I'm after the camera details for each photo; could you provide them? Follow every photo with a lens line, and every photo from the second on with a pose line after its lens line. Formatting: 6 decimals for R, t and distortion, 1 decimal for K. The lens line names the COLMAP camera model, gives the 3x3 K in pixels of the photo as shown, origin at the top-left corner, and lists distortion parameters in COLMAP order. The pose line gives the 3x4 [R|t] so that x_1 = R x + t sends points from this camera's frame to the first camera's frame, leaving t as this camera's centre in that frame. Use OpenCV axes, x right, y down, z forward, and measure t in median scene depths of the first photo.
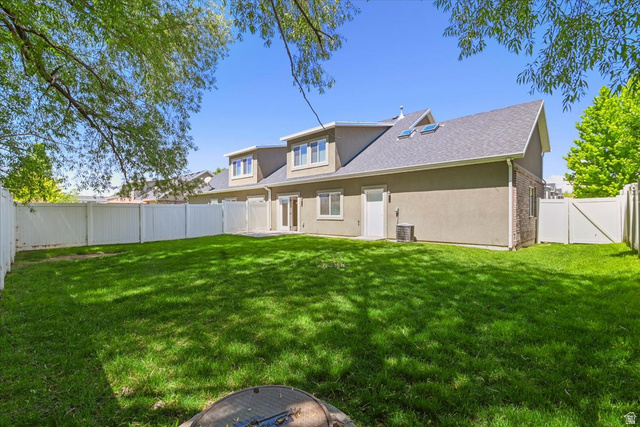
lens RADIAL K [[292.0, 0, 320.0], [0, 292.0, 213.5], [0, 0, 1]] dist [-0.000016, 0.000097]
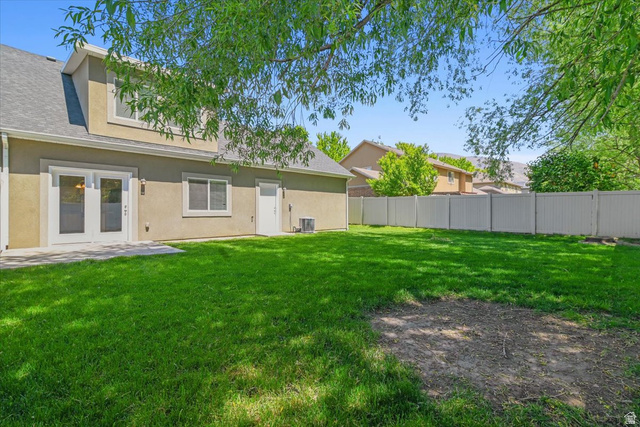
lens RADIAL K [[292.0, 0, 320.0], [0, 292.0, 213.5], [0, 0, 1]] dist [-0.000016, 0.000097]
pose [[-0.003220, -0.015880, 0.999869, -0.707373], [-0.007892, 0.999843, 0.015855, 0.000489], [-0.999964, -0.007840, -0.003344, 0.743623]]
